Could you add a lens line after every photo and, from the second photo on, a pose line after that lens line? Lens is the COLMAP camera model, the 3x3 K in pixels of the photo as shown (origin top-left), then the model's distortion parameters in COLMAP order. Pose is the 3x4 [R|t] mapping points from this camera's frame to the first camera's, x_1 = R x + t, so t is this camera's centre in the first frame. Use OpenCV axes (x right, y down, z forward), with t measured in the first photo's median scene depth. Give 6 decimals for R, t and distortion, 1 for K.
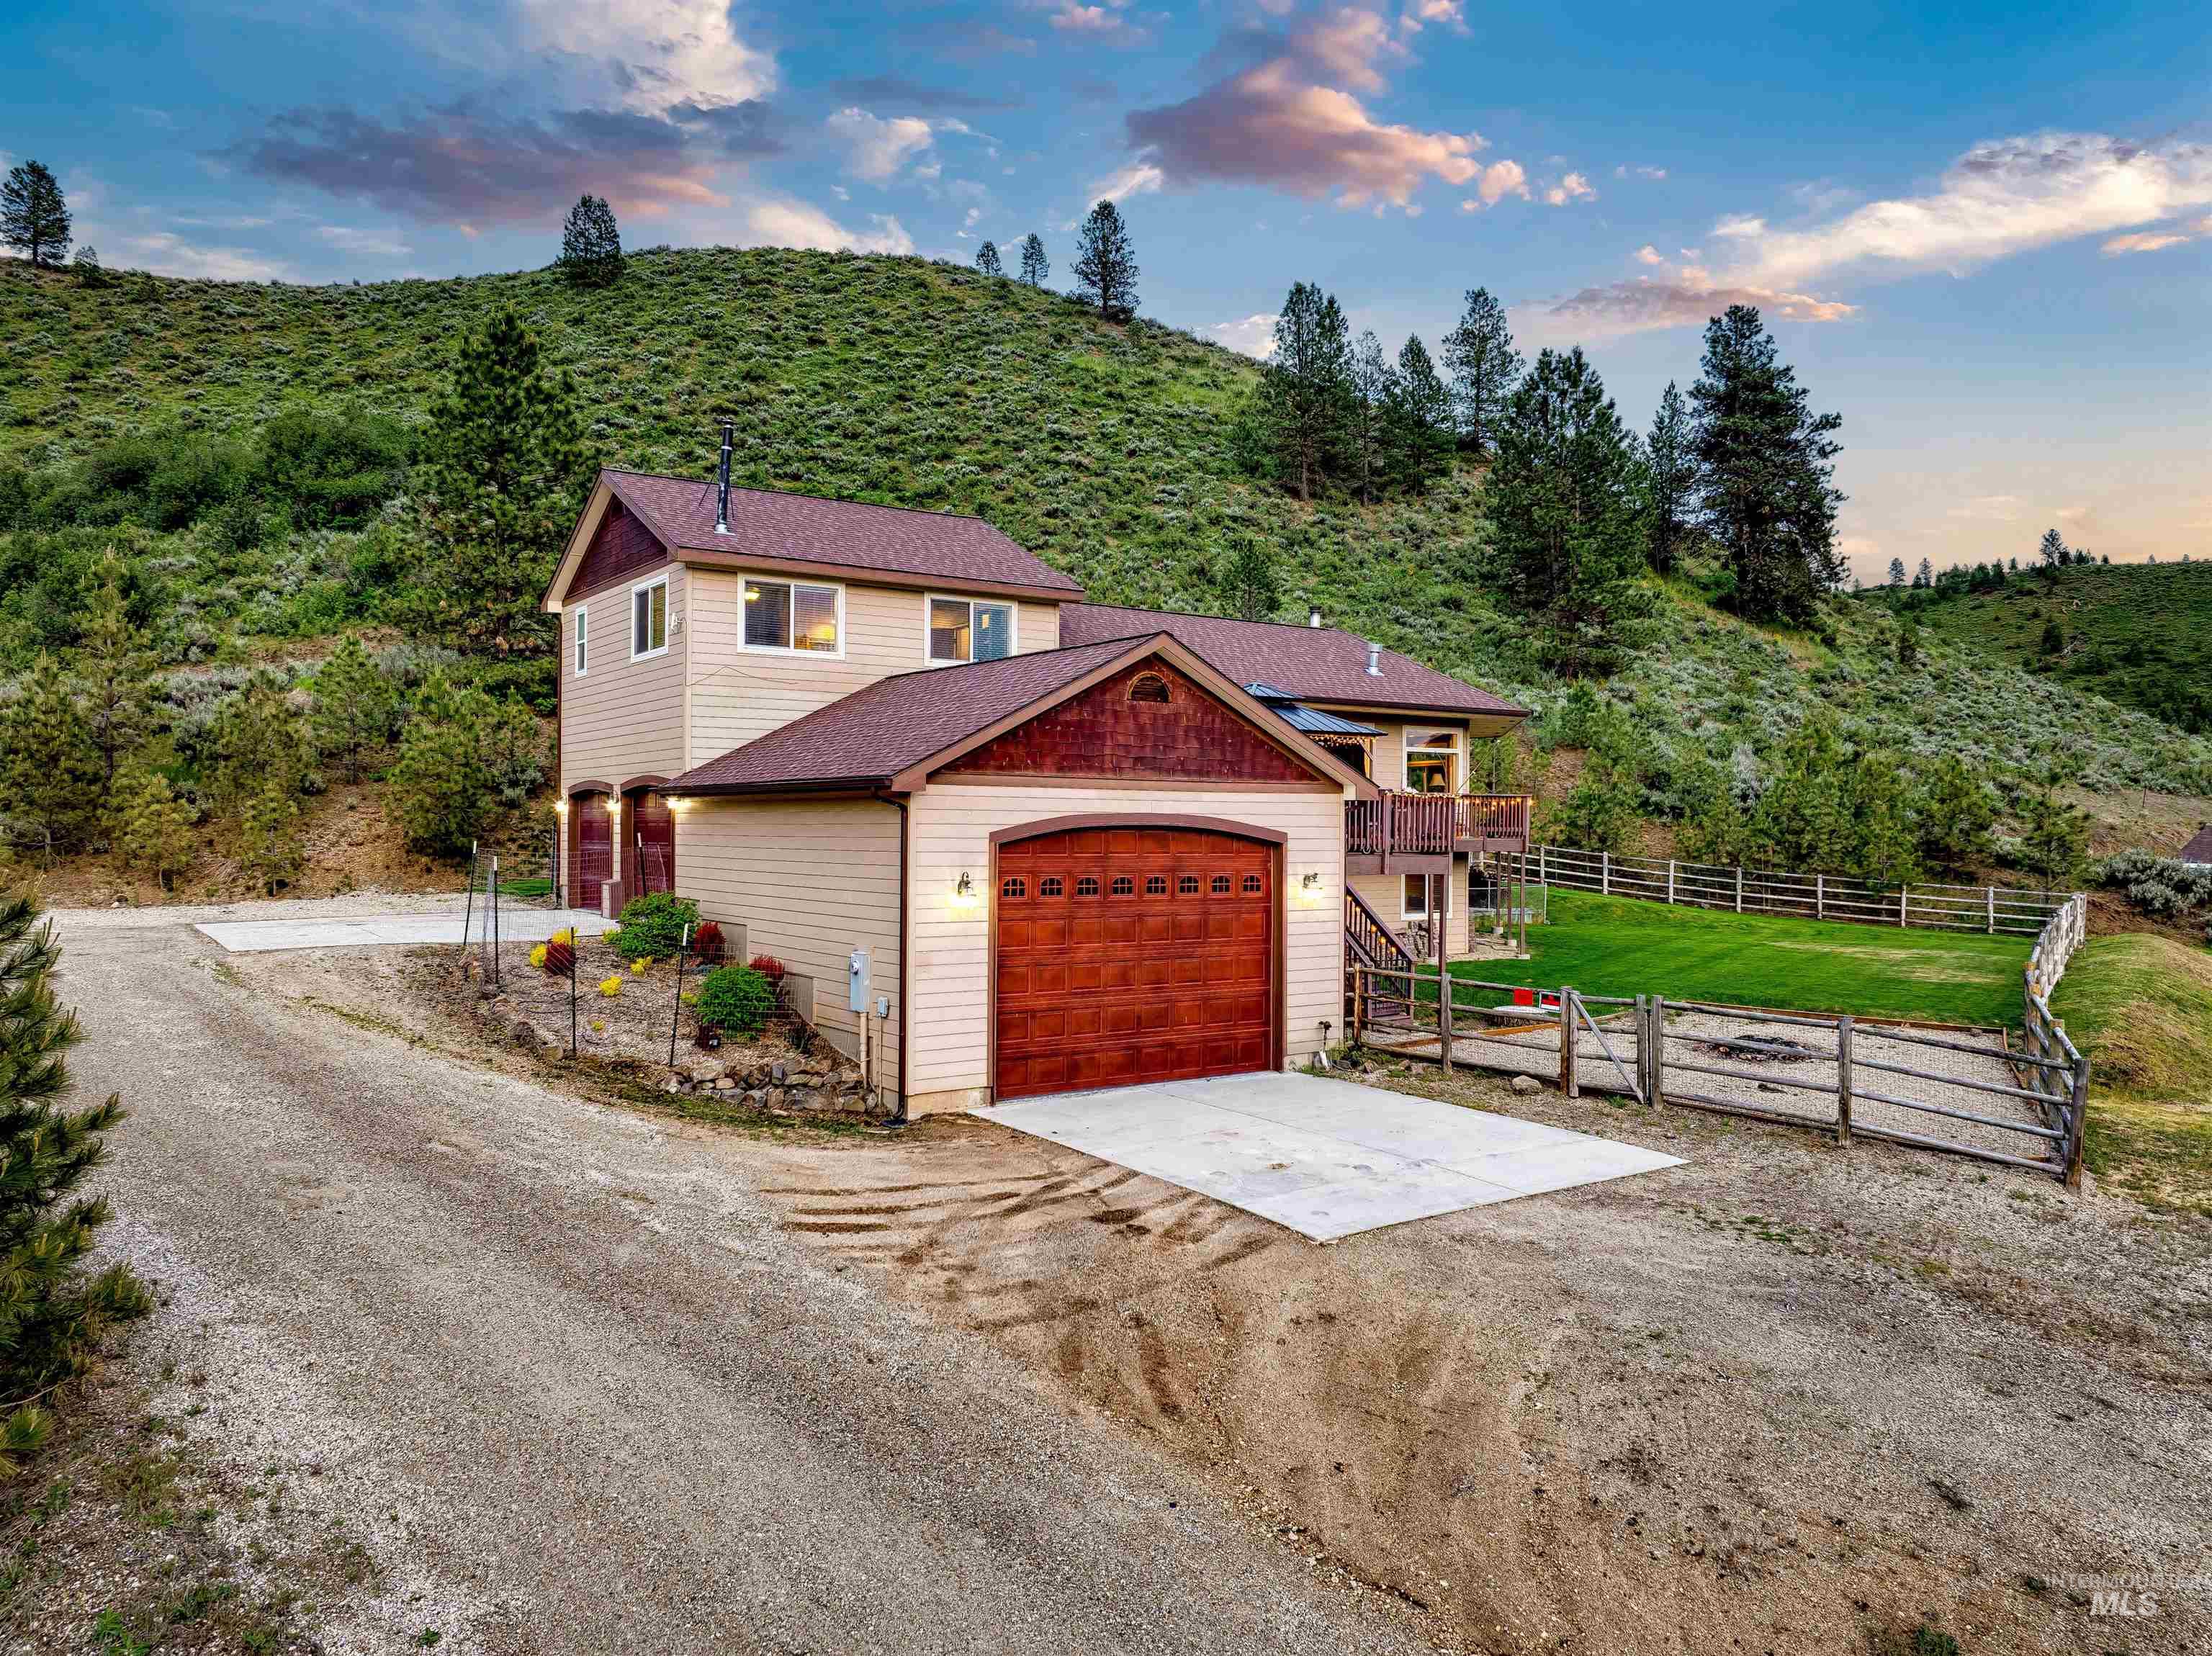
lens RADIAL K [[1562.5, 0, 1106.0], [0, 1562.5, 828.0], [0, 0, 1]] dist [-0.040783, 0.004477]
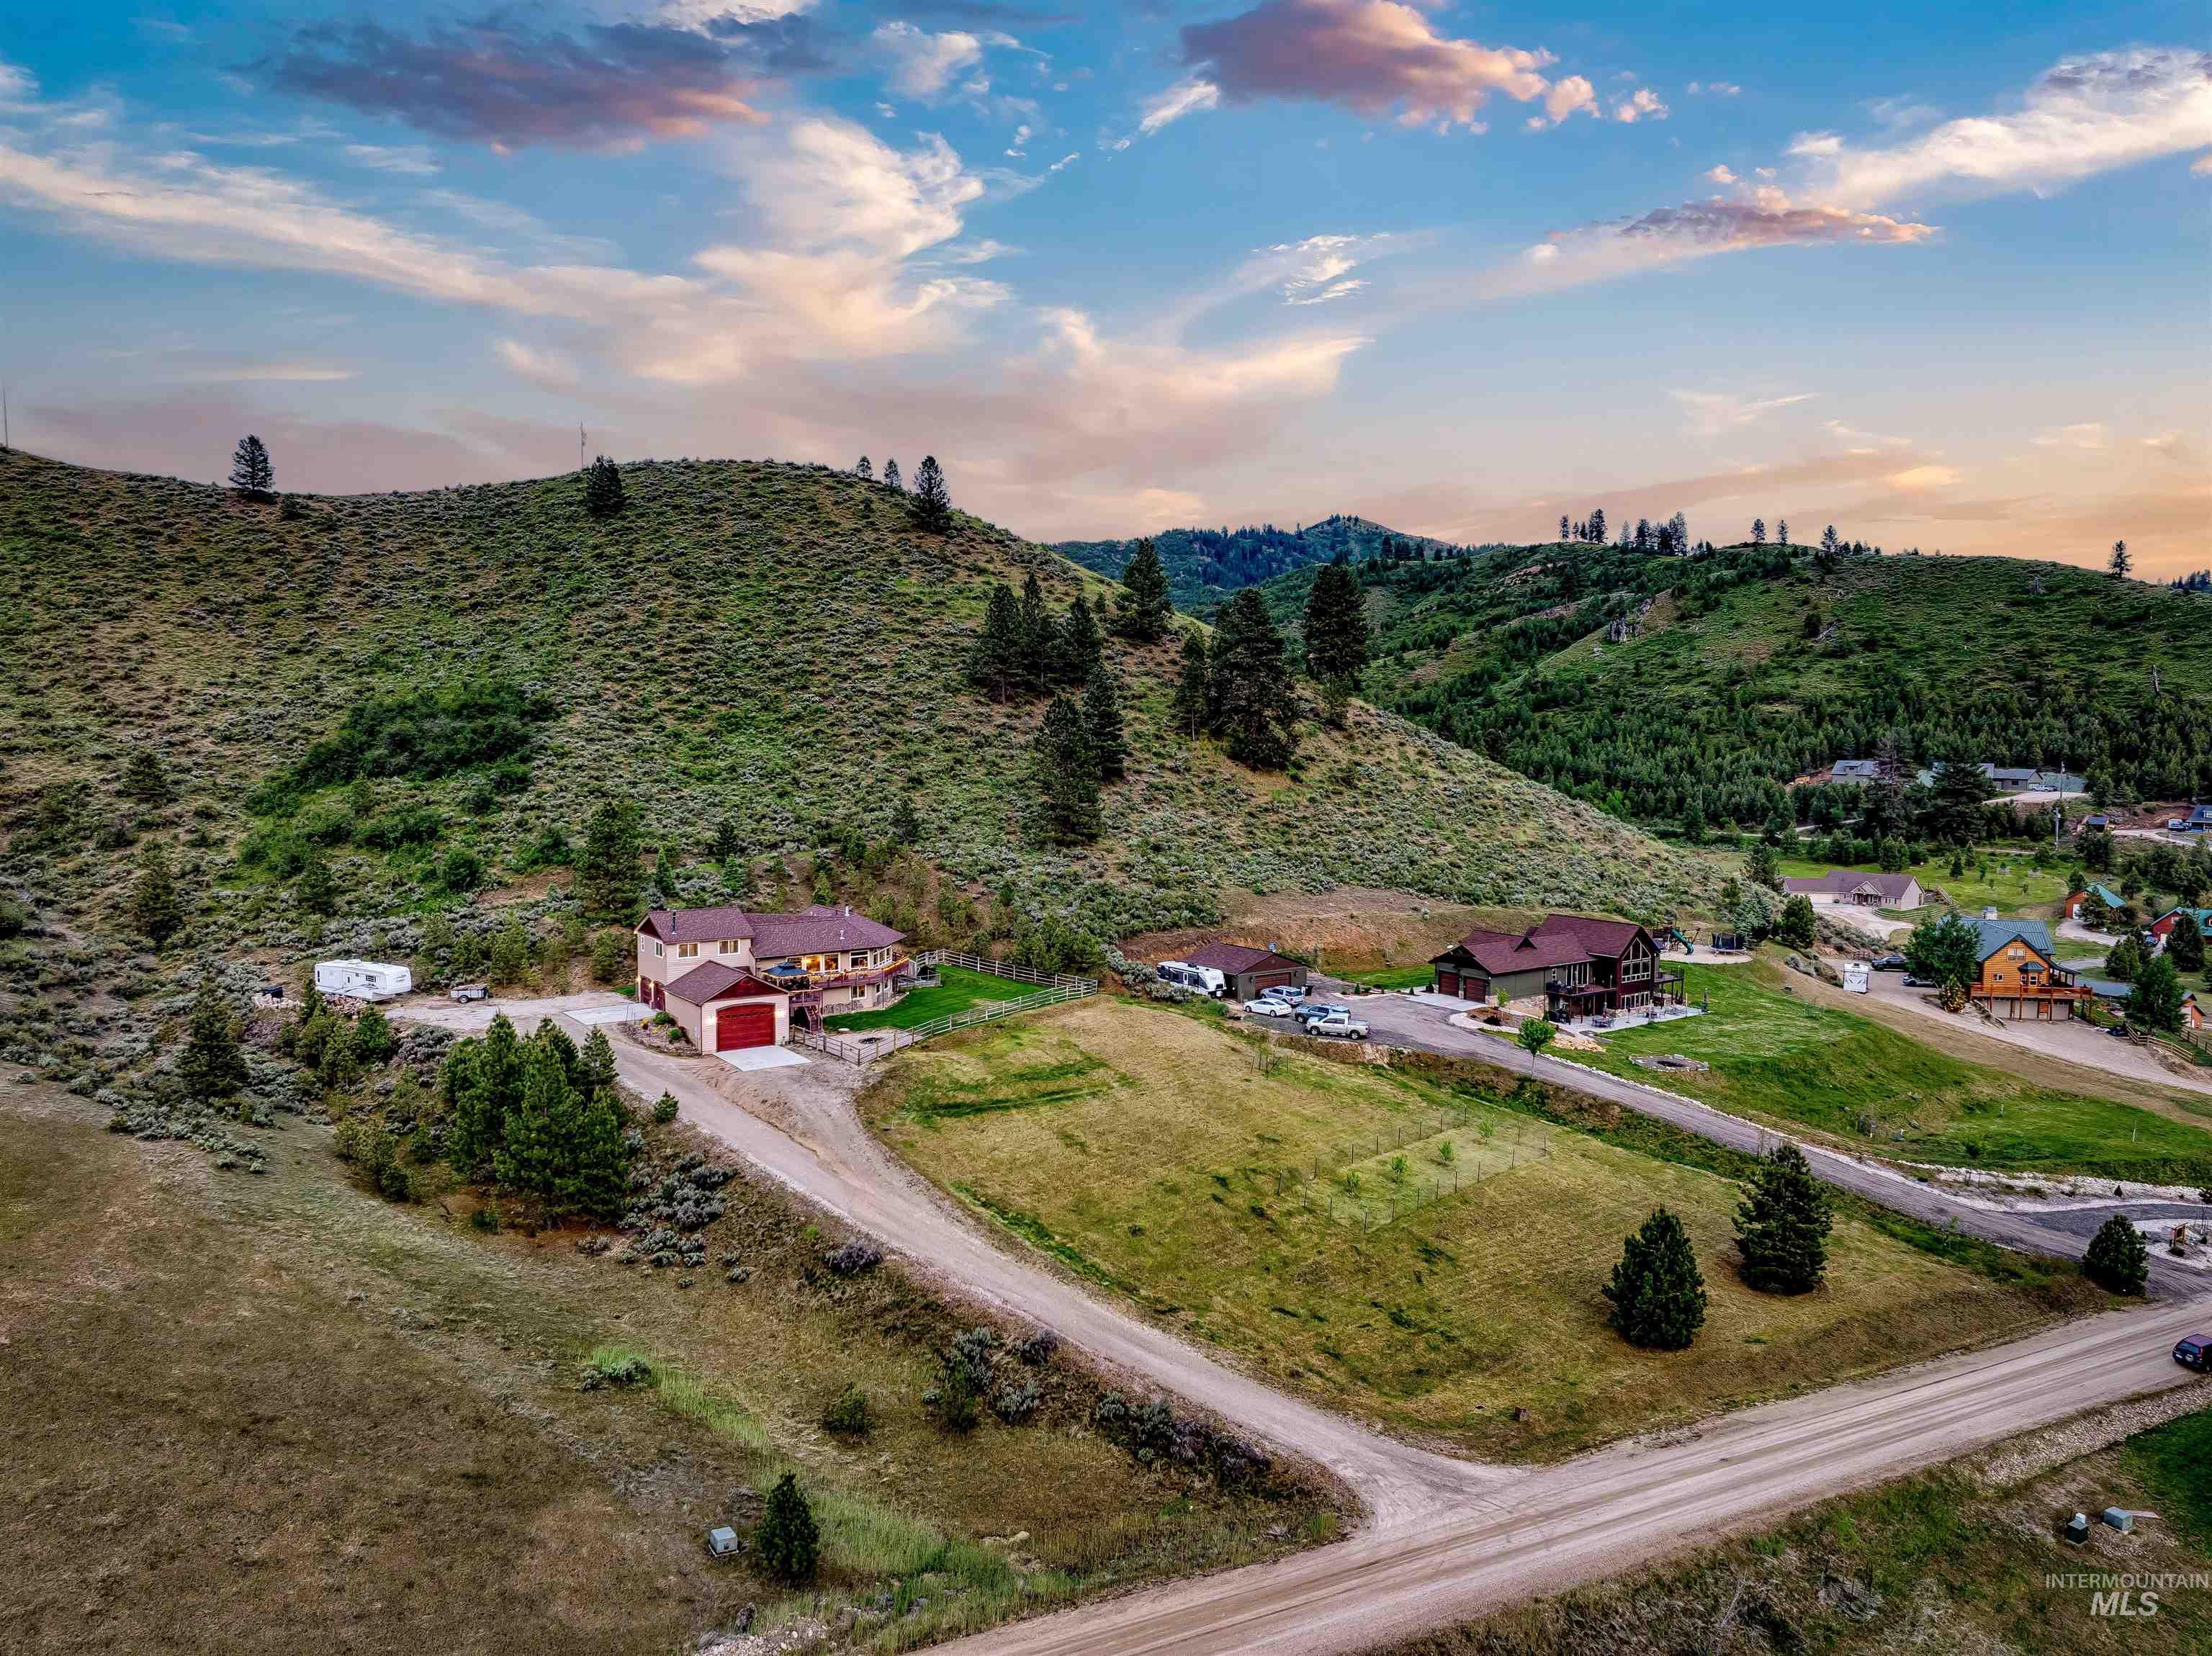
lens RADIAL K [[1562.5, 0, 1106.0], [0, 1562.5, 828.0], [0, 0, 1]] dist [-0.040783, 0.004477]
pose [[0.999983, -0.000606, 0.005801, 0.245936], [0.000216, 0.997759, 0.066910, -0.192876], [-0.005829, -0.066908, 0.997742, -0.877850]]
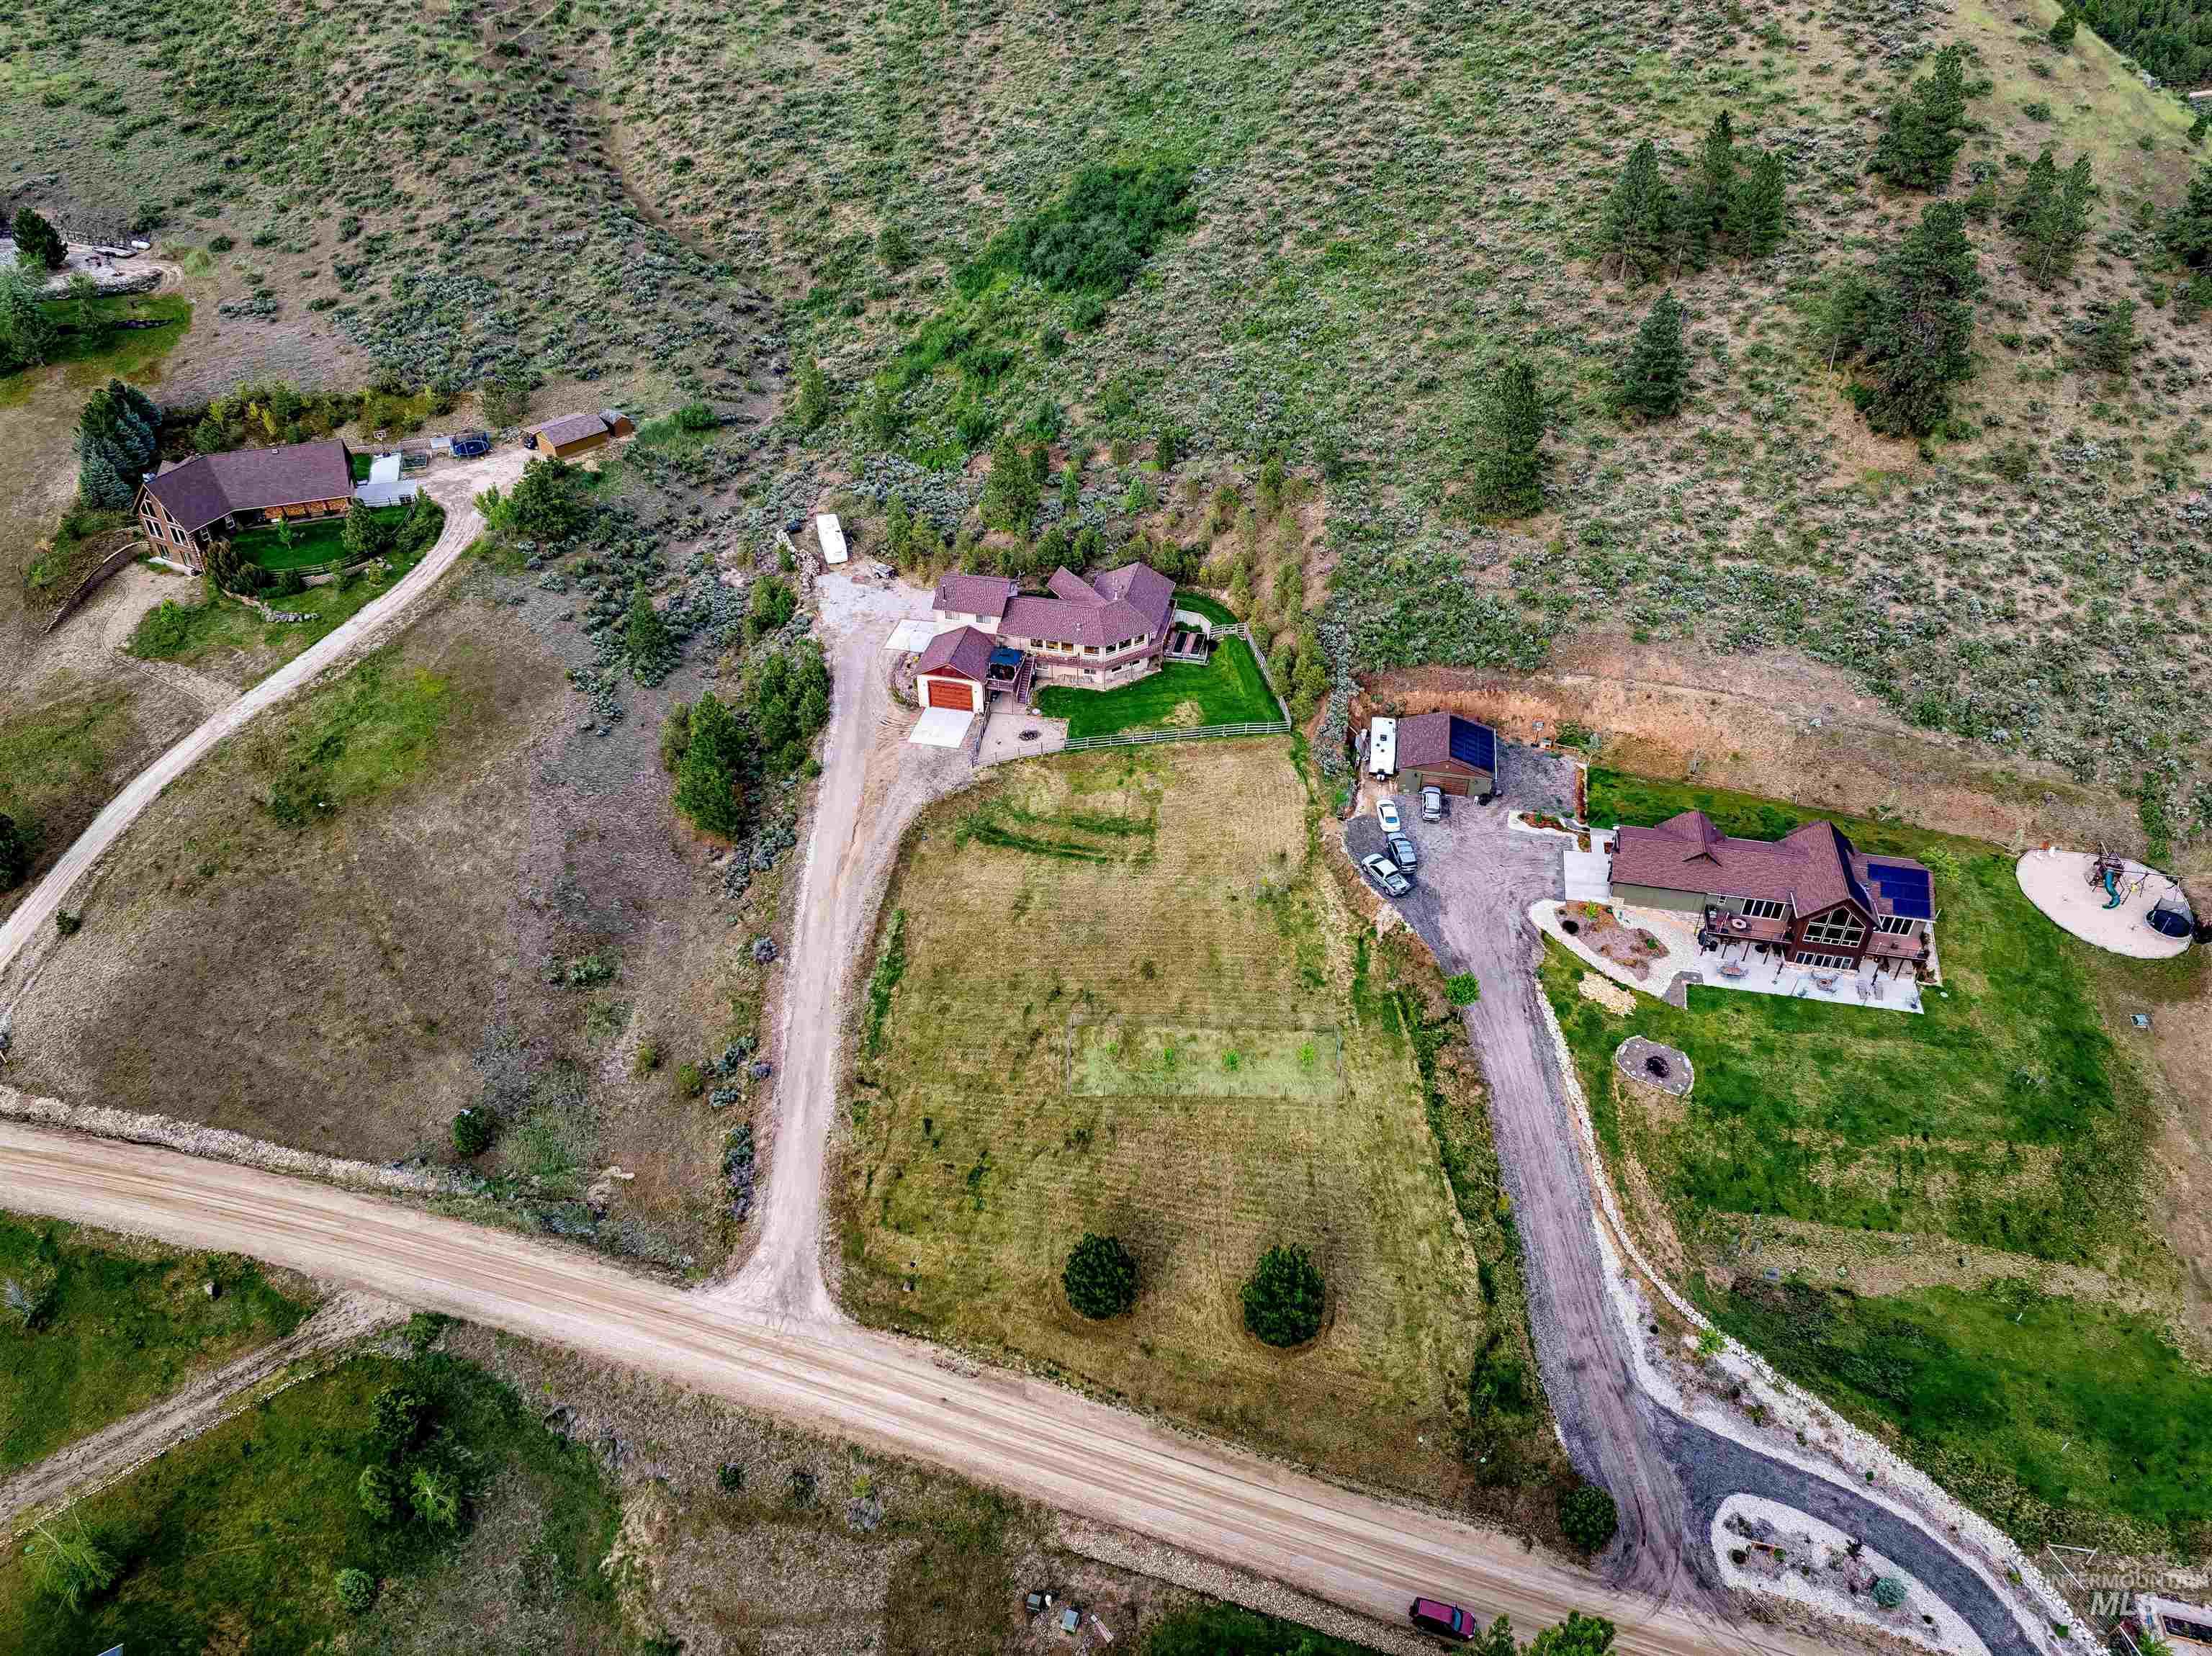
lens RADIAL K [[1562.5, 0, 1106.0], [0, 1562.5, 828.0], [0, 0, 1]] dist [-0.040783, 0.004477]
pose [[0.681133, 0.442976, -0.582949, 0.999304], [-0.004881, 0.798934, 0.601398, -0.756874], [0.732143, -0.406787, 0.546343, -0.549009]]
